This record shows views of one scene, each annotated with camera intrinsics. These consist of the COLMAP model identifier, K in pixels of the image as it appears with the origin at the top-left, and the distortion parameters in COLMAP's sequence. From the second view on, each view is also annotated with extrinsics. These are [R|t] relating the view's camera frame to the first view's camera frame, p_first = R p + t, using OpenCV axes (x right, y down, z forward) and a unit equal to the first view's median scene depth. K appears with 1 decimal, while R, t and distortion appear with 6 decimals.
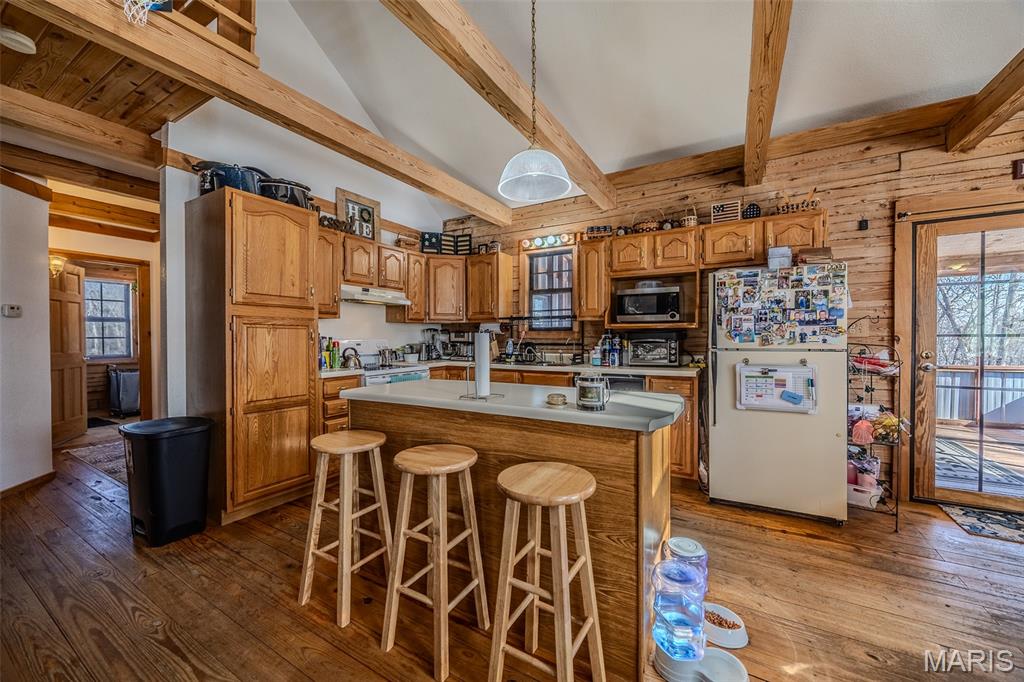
lens RADIAL K [[390.8, 0, 510.7], [0, 390.8, 337.7], [0, 0, 1]] dist [-0.000996, -0.000243]
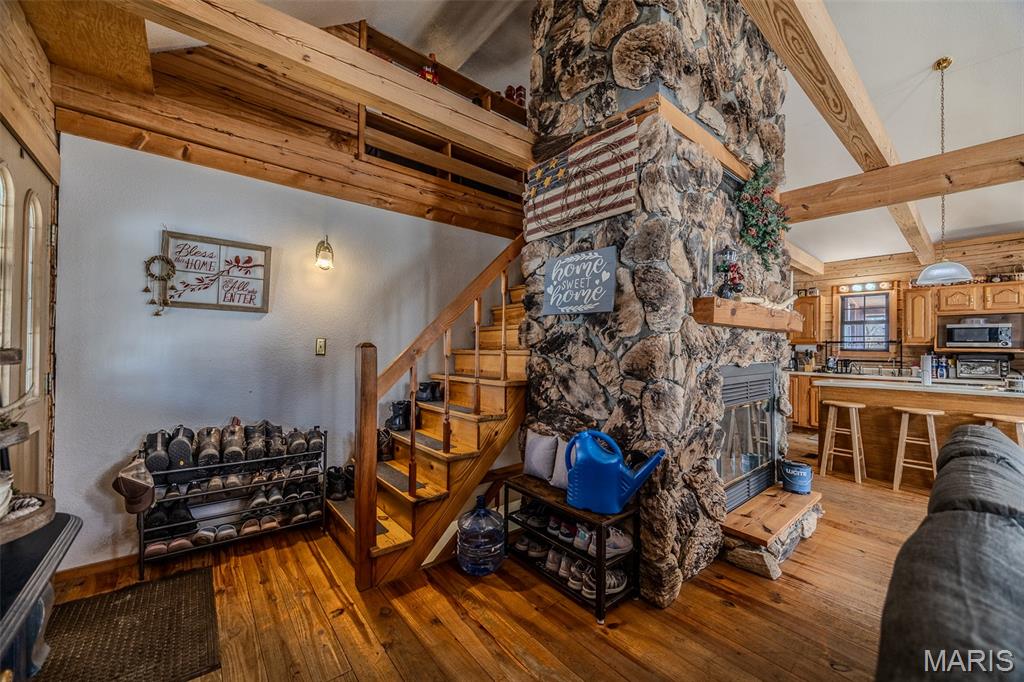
lens RADIAL K [[390.8, 0, 512.8], [0, 390.8, 343.0], [0, 0, 1]] dist [-0.000996, -0.000243]
pose [[0.941890, 0.012371, -0.335695, -0.704418], [-0.018798, 0.999697, -0.015901, -0.001971], [0.335396, 0.021287, 0.941837, -0.830644]]
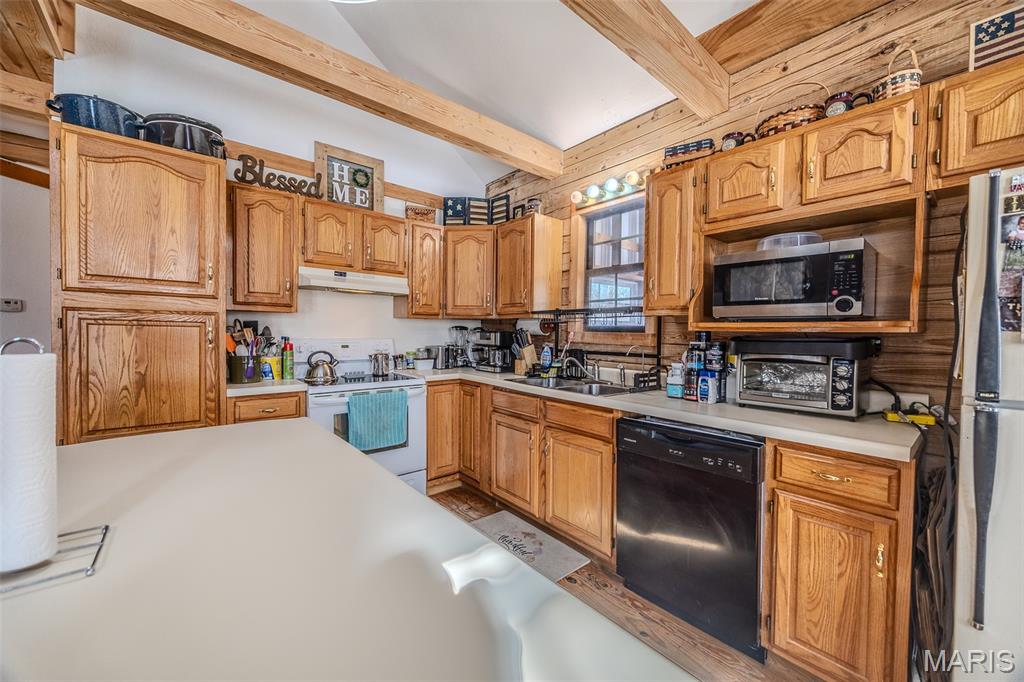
lens RADIAL K [[390.8, 0, 511.1], [0, 390.8, 339.5], [0, 0, 1]] dist [-0.000996, -0.000243]
pose [[0.944154, 0.021139, -0.328826, 0.181618], [-0.016106, 0.999708, 0.018022, -0.016418], [0.329111, -0.011719, 0.944218, 0.405447]]
